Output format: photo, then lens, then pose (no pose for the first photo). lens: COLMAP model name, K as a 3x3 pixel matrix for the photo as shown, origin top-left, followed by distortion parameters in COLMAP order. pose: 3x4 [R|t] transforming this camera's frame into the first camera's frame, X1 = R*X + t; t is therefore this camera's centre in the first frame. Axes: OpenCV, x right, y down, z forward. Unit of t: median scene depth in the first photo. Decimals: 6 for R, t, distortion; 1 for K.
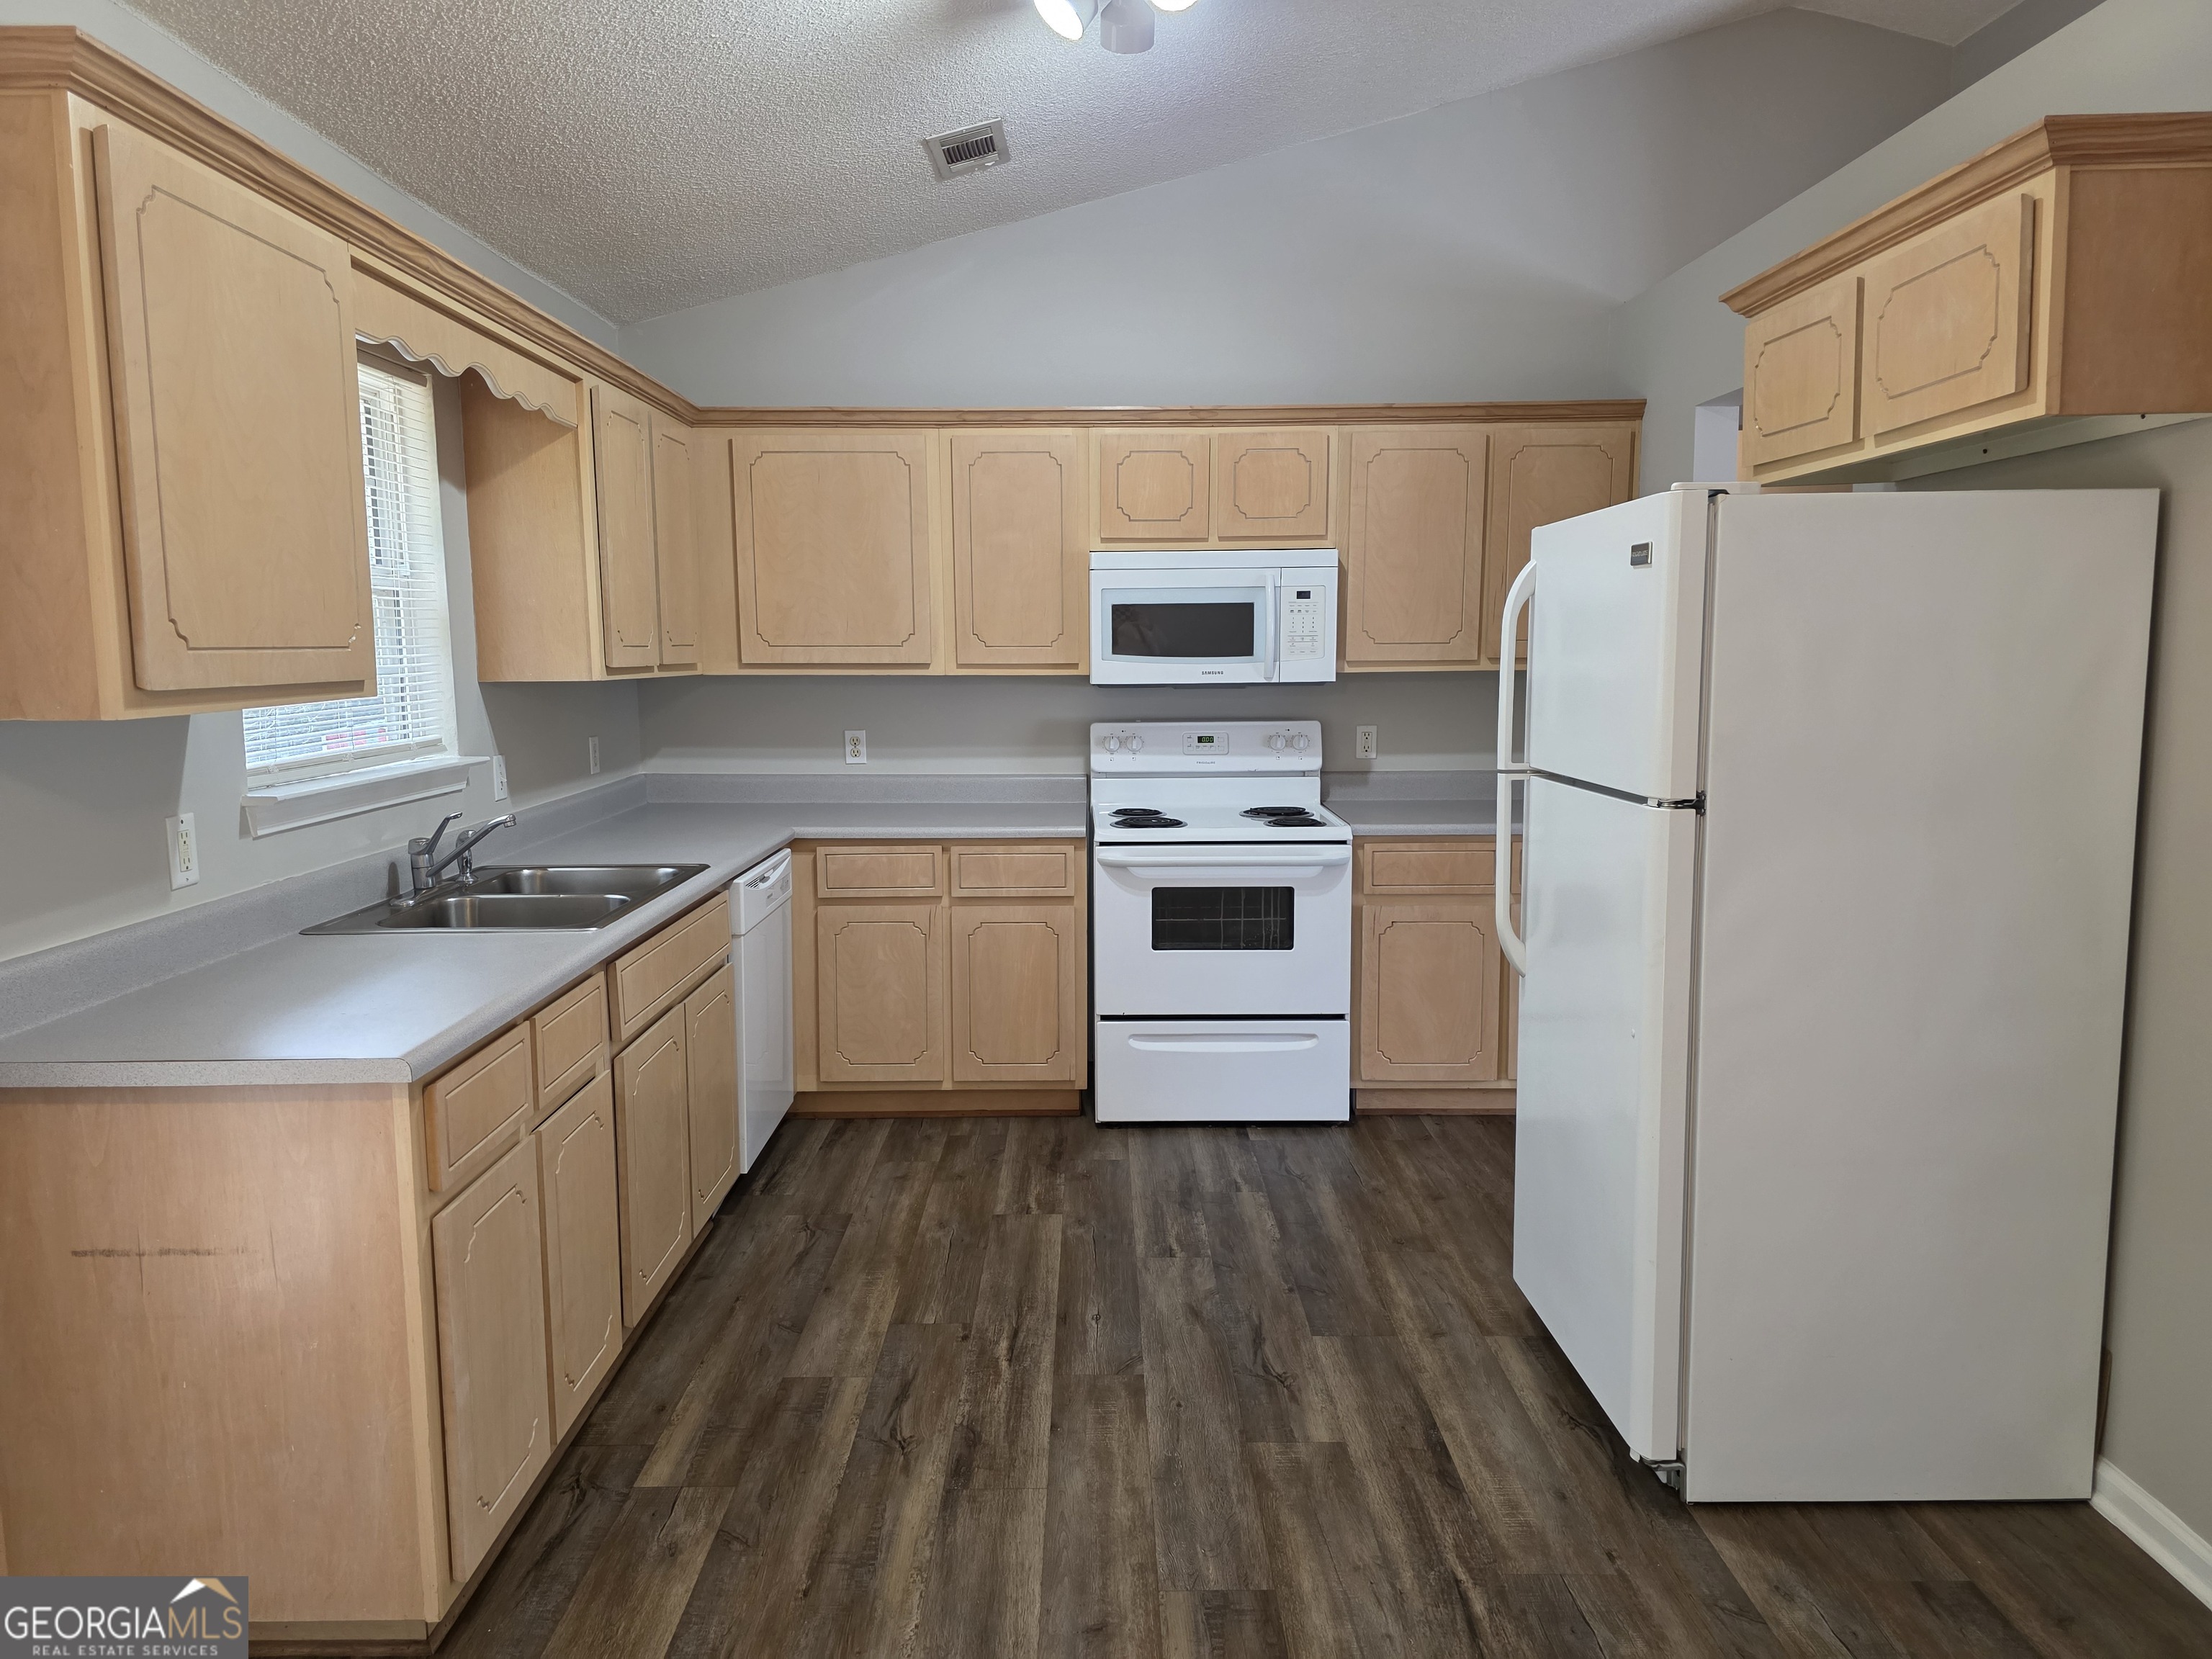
lens RADIAL K [[1482.4, 0, 1106.4], [0, 1482.4, 814.4], [0, 0, 1]] dist [0.113436, -0.133968]
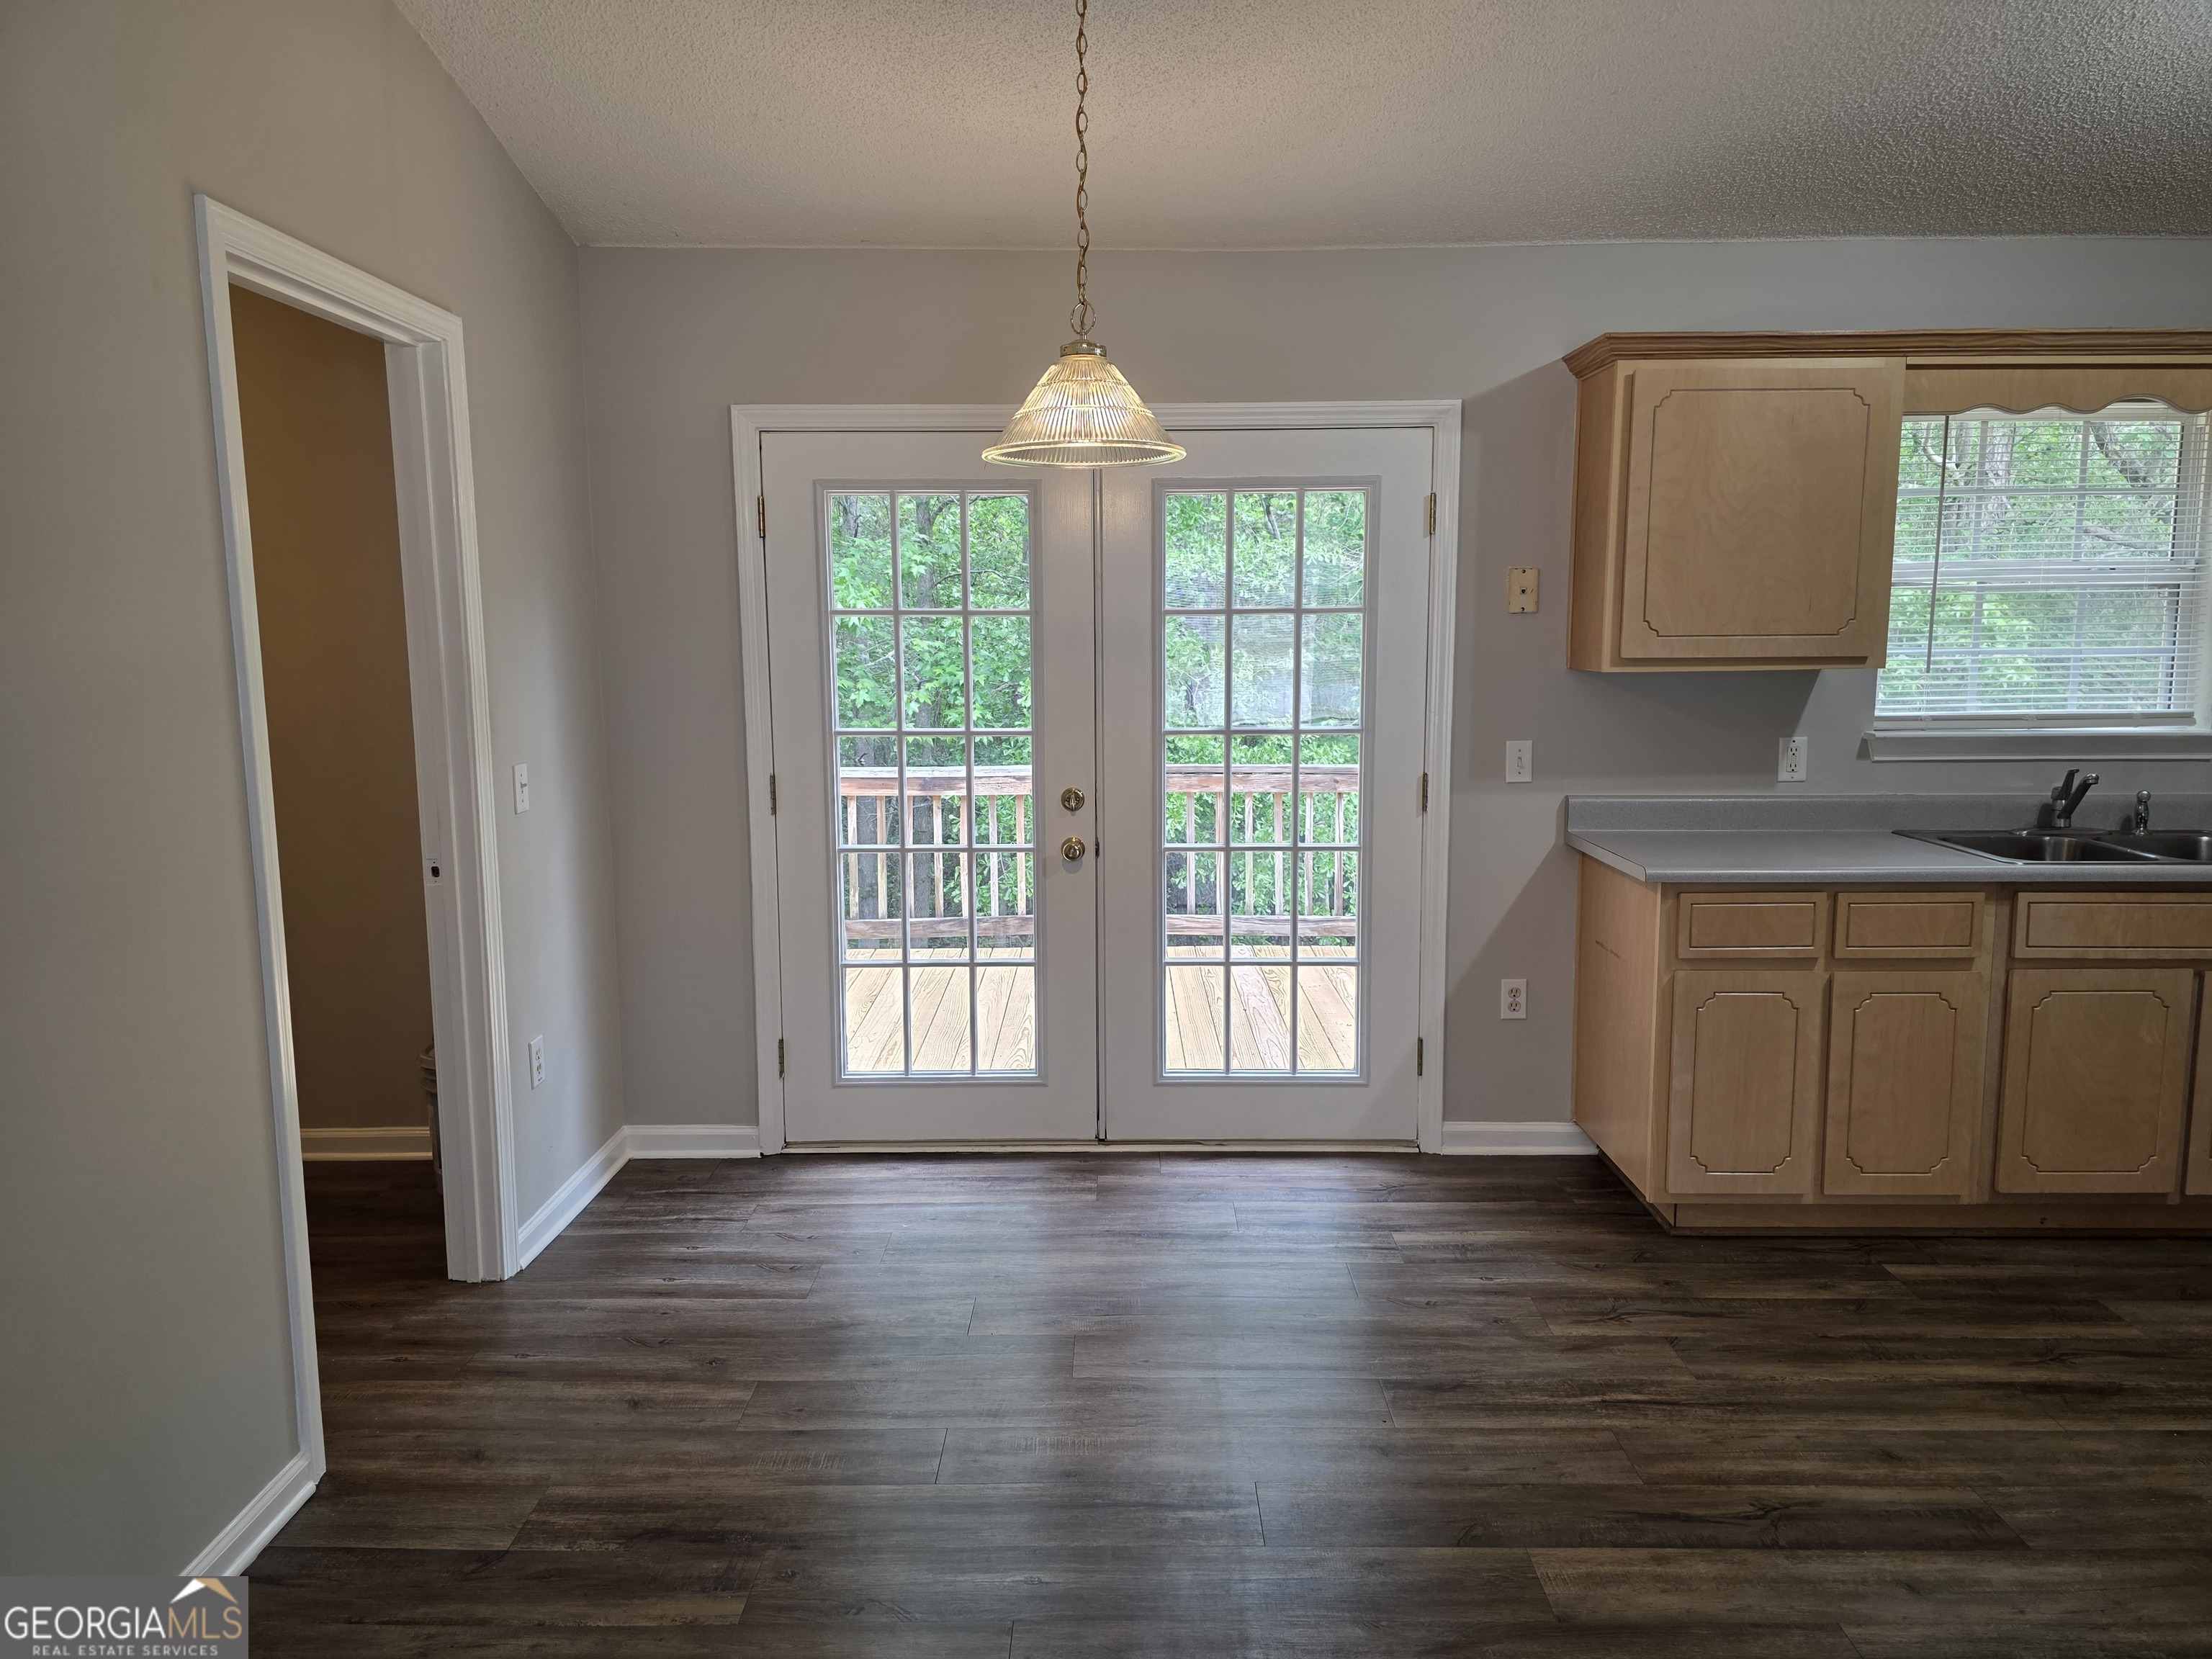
lens RADIAL K [[1477.6, 0, 1111.7], [0, 1477.6, 835.0], [0, 0, 1]] dist [0.077785, -0.076791]
pose [[-0.001502, 0.151596, -0.988441, 0.564396], [-0.112623, 0.982128, 0.150799, -0.032092], [0.993637, 0.111548, 0.015598, 0.153862]]
